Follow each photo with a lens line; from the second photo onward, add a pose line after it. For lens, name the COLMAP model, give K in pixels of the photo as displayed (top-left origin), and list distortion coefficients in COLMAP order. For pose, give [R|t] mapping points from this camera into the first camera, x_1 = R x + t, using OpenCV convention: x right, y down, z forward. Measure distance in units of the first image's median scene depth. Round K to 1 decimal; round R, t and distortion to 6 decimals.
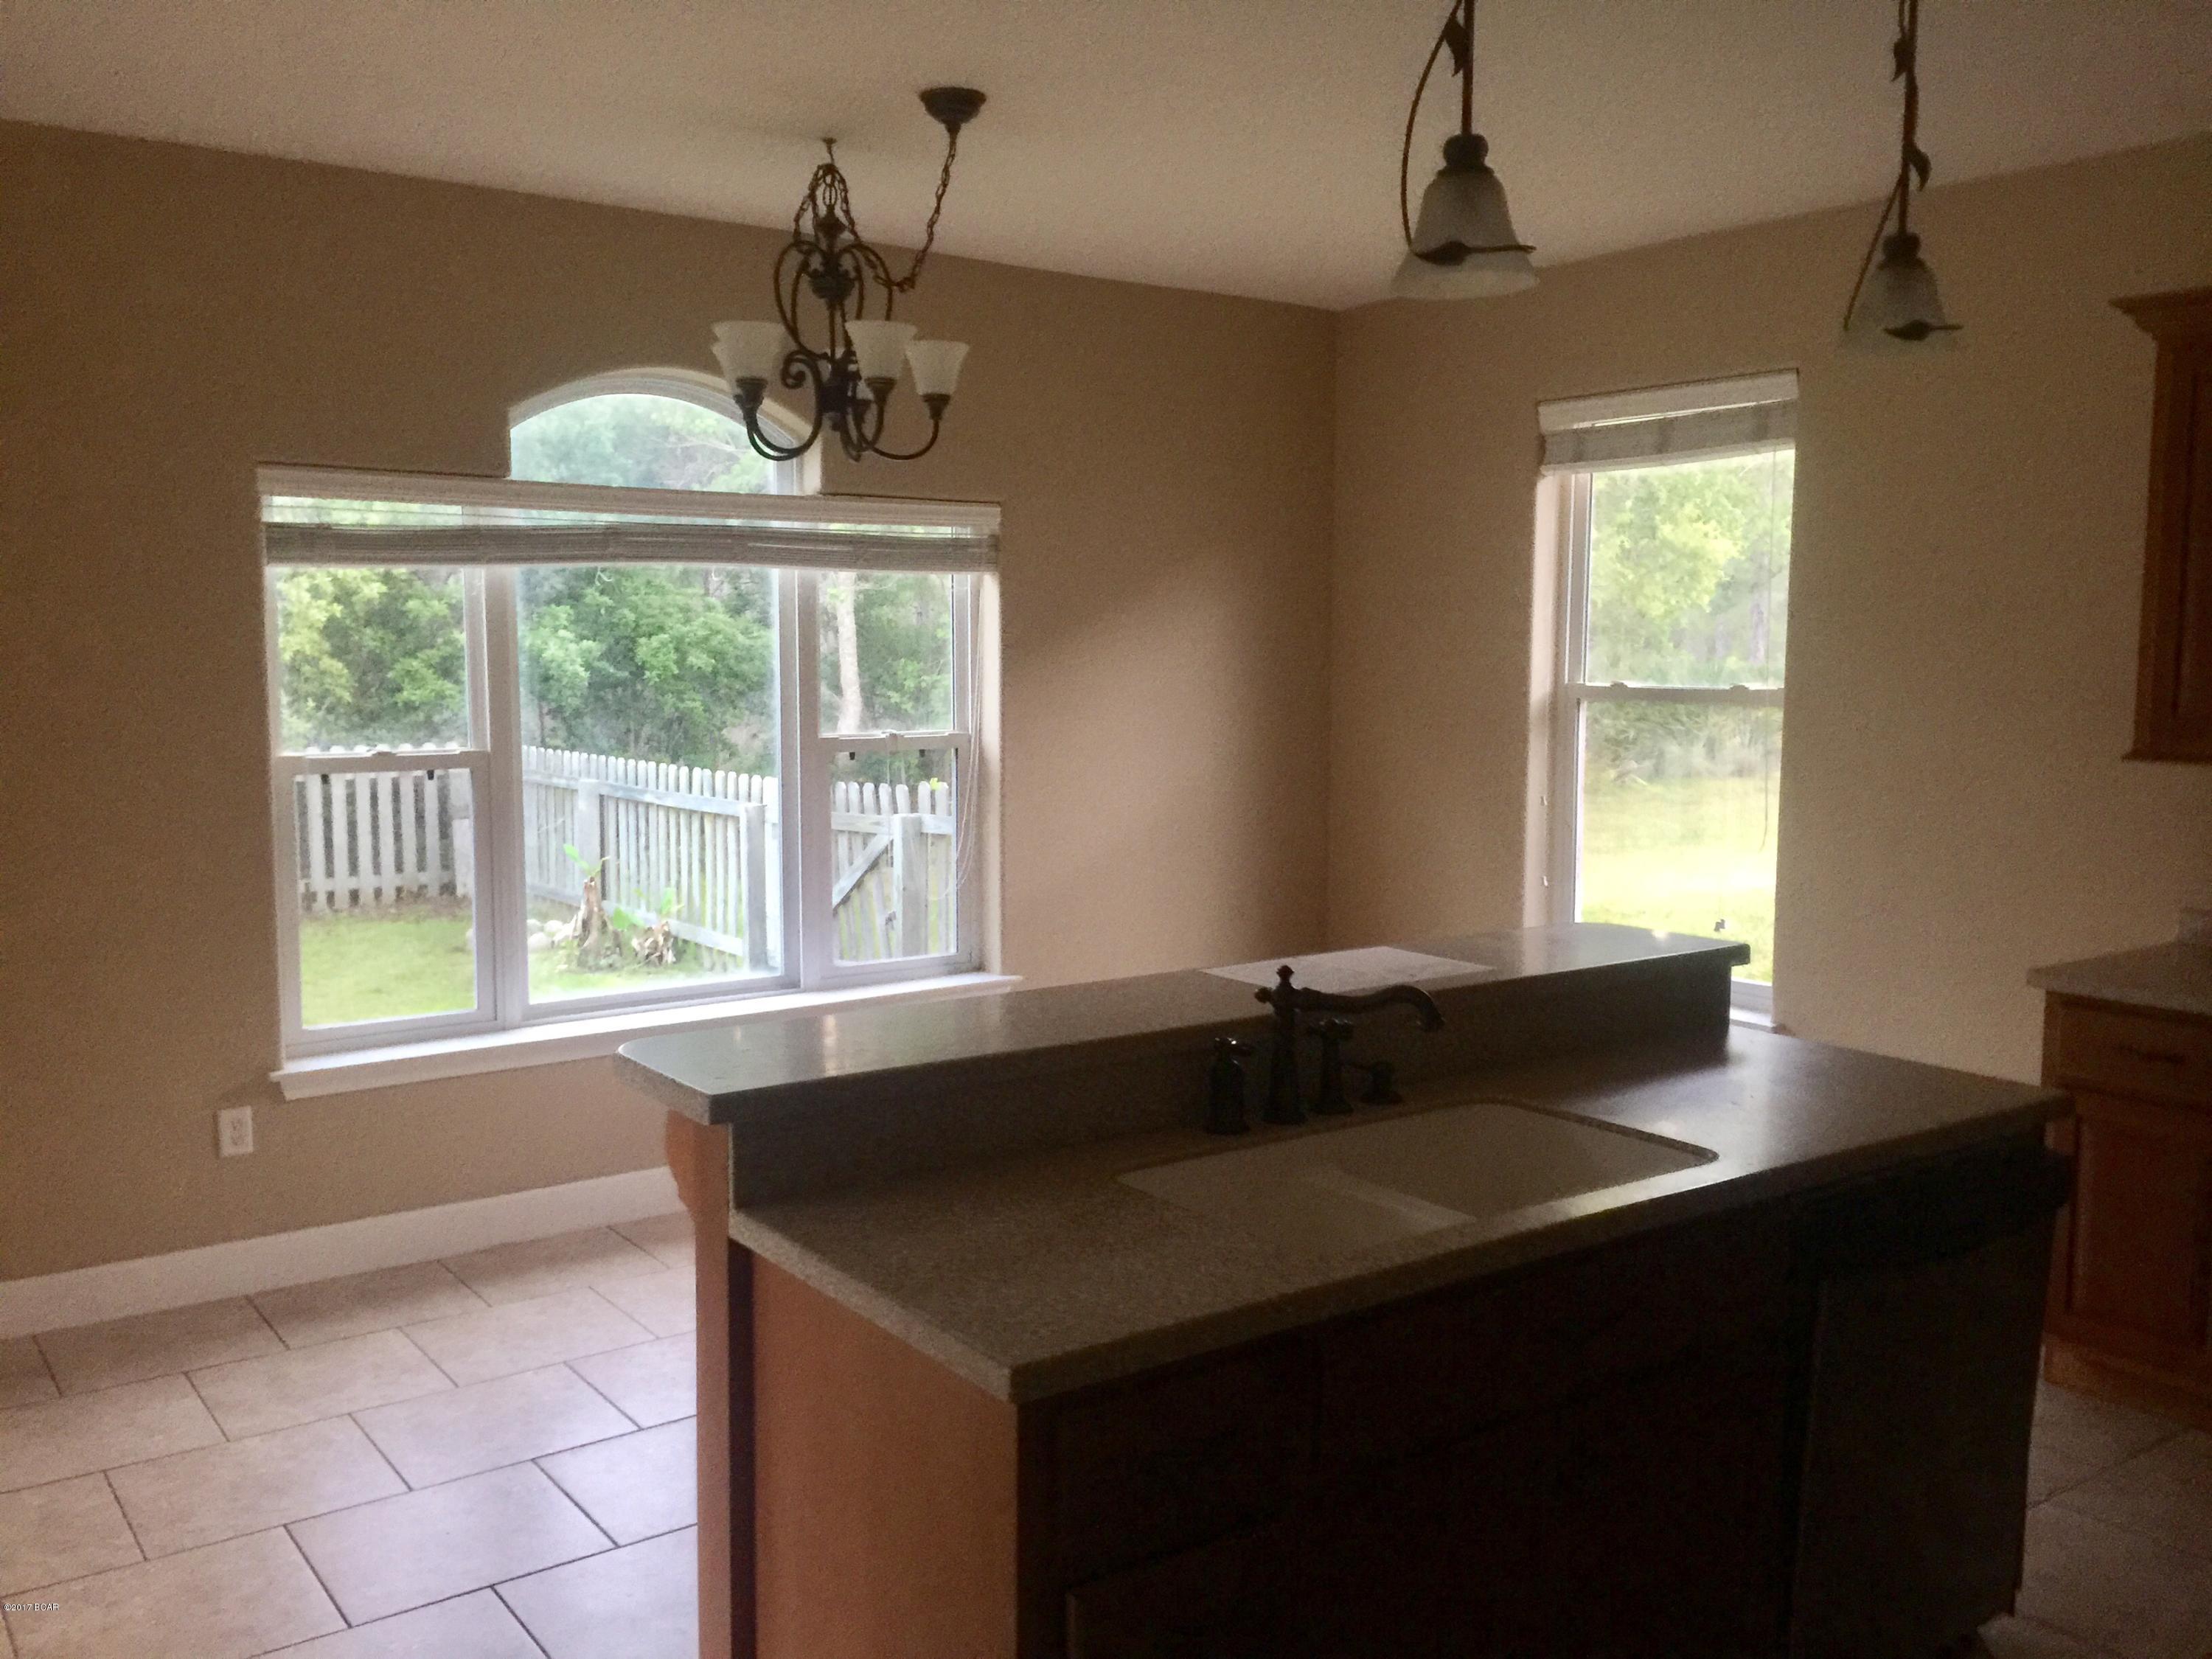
lens RADIAL K [[1901.8, 0, 1105.6], [0, 1901.8, 859.3], [0, 0, 1]] dist [0.072134, -0.112357]
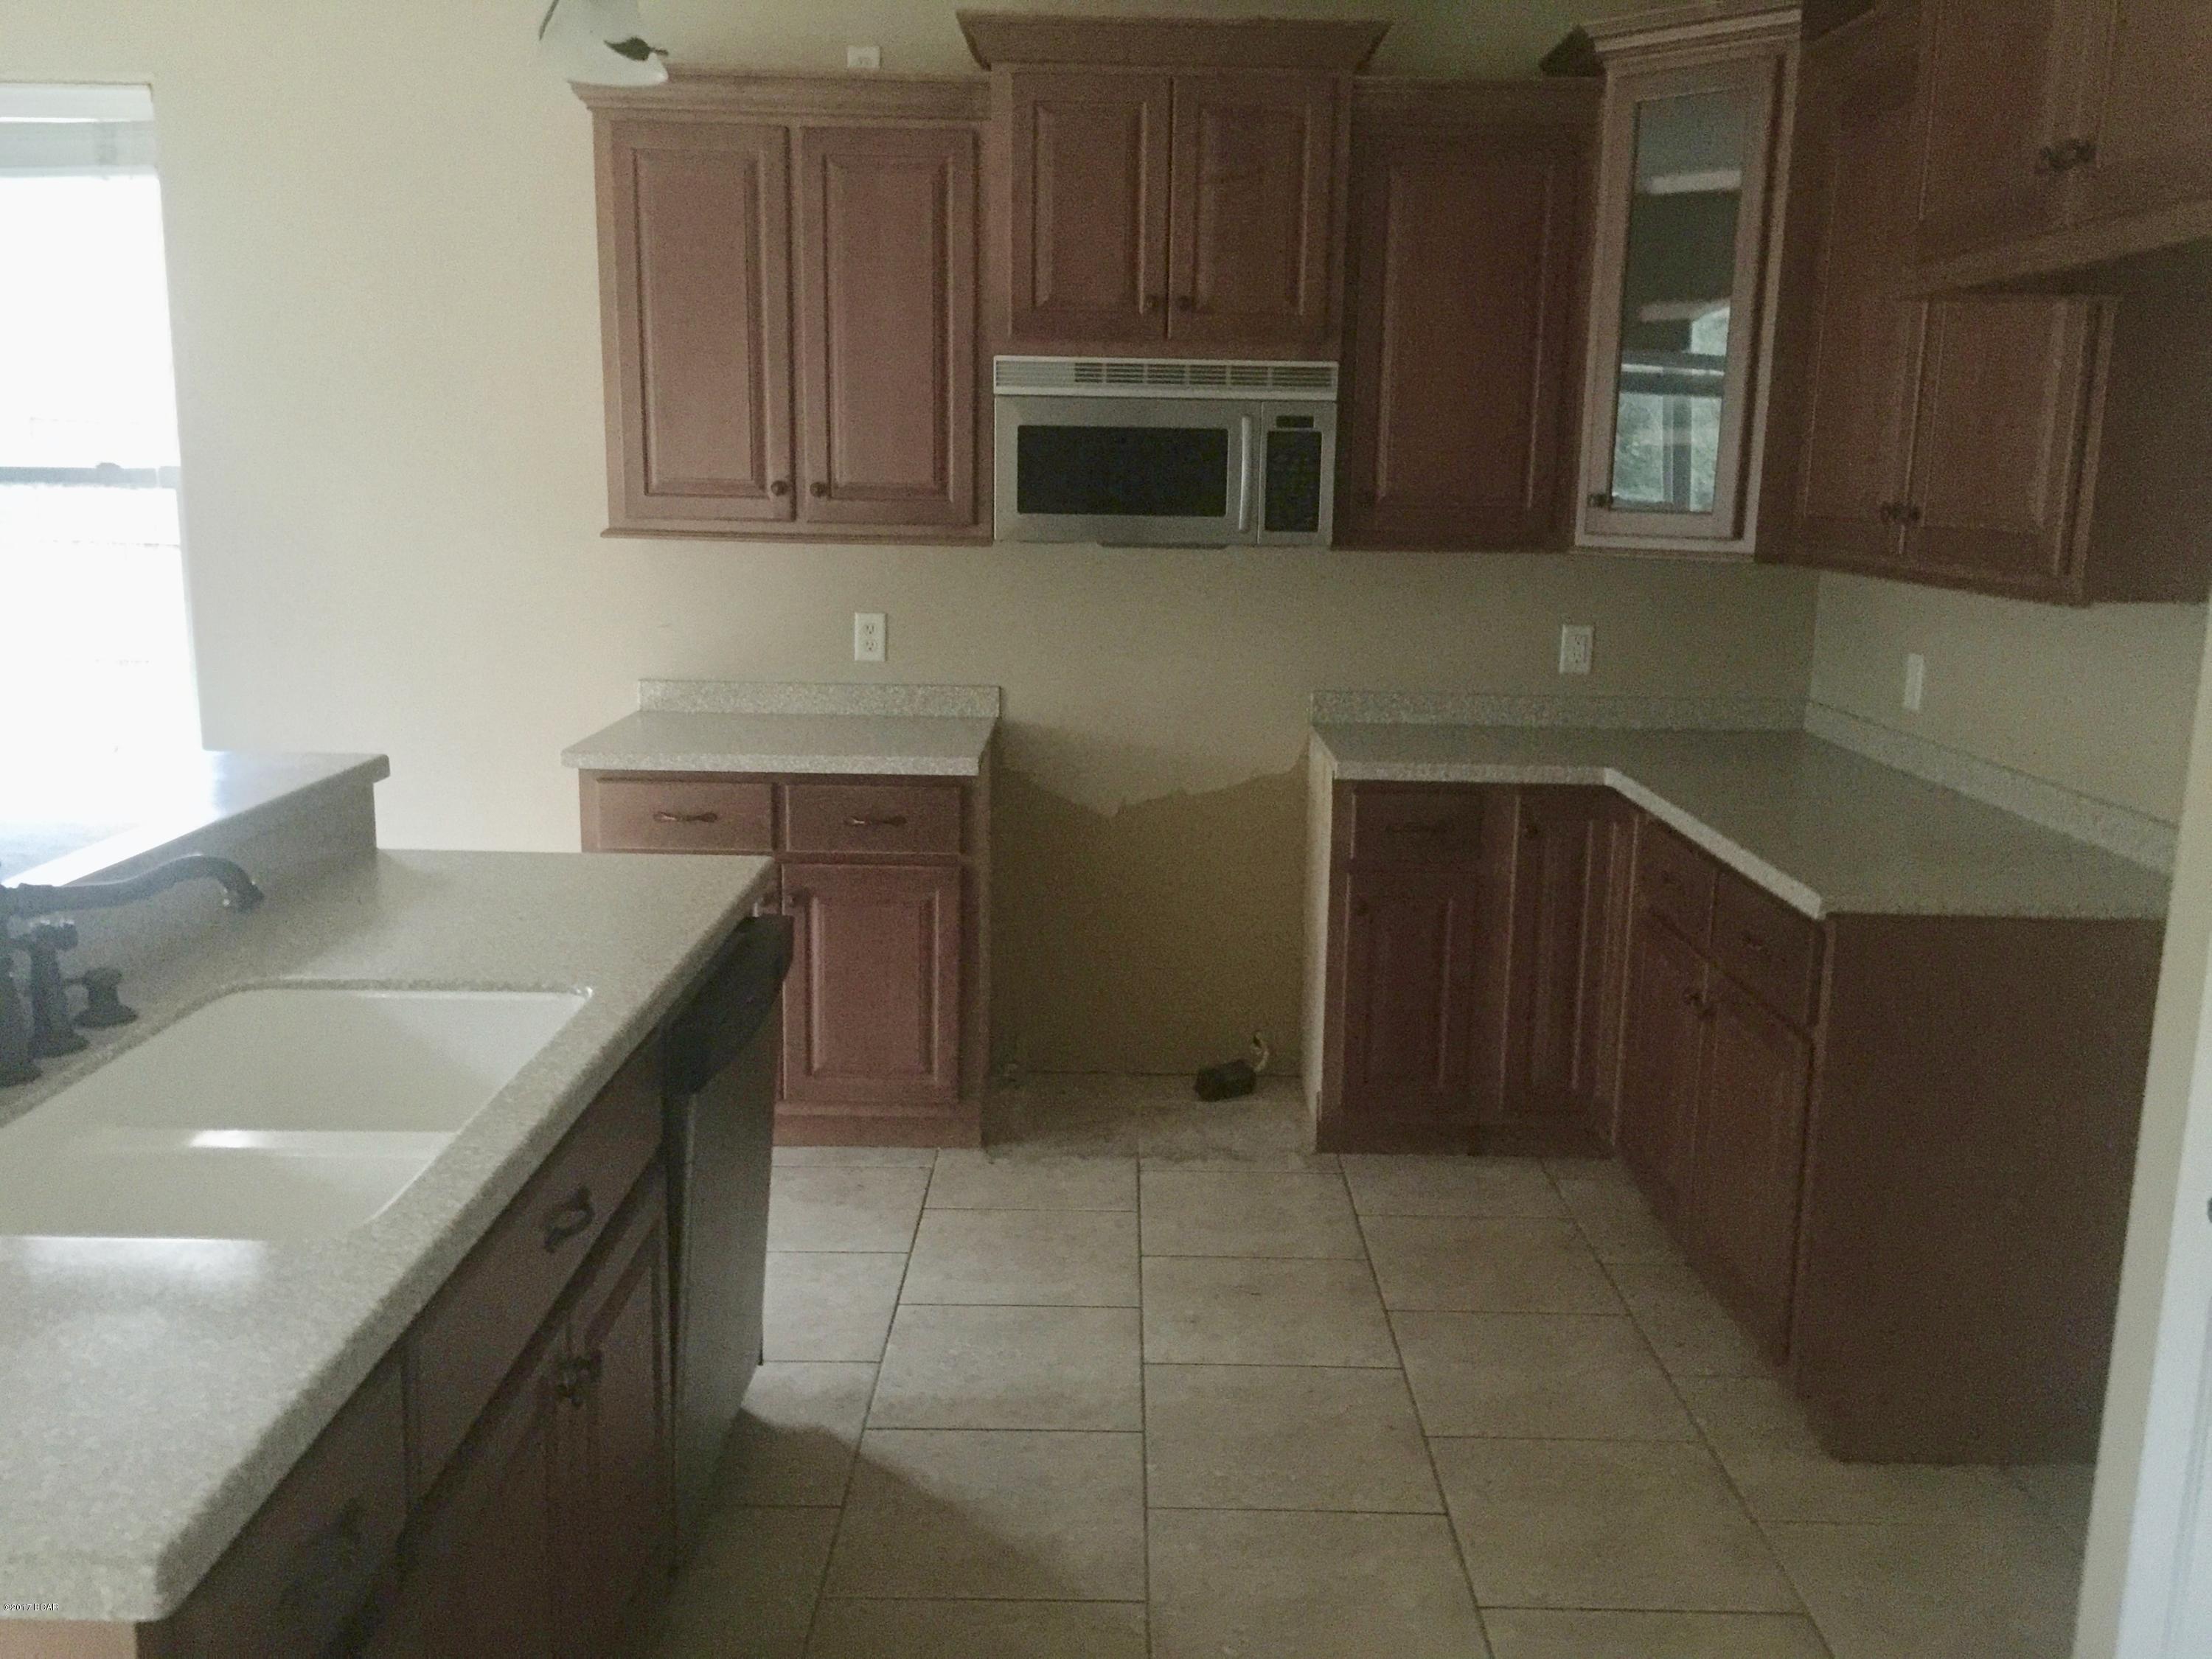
lens RADIAL K [[1901.8, 0, 1105.6], [0, 1901.8, 859.3], [0, 0, 1]] dist [0.072134, -0.112357]
pose [[0.588715, -0.160900, 0.792165, -0.148310], [0.075454, 0.986649, 0.144327, -0.009090], [-0.804811, -0.025195, 0.592996, 0.182865]]
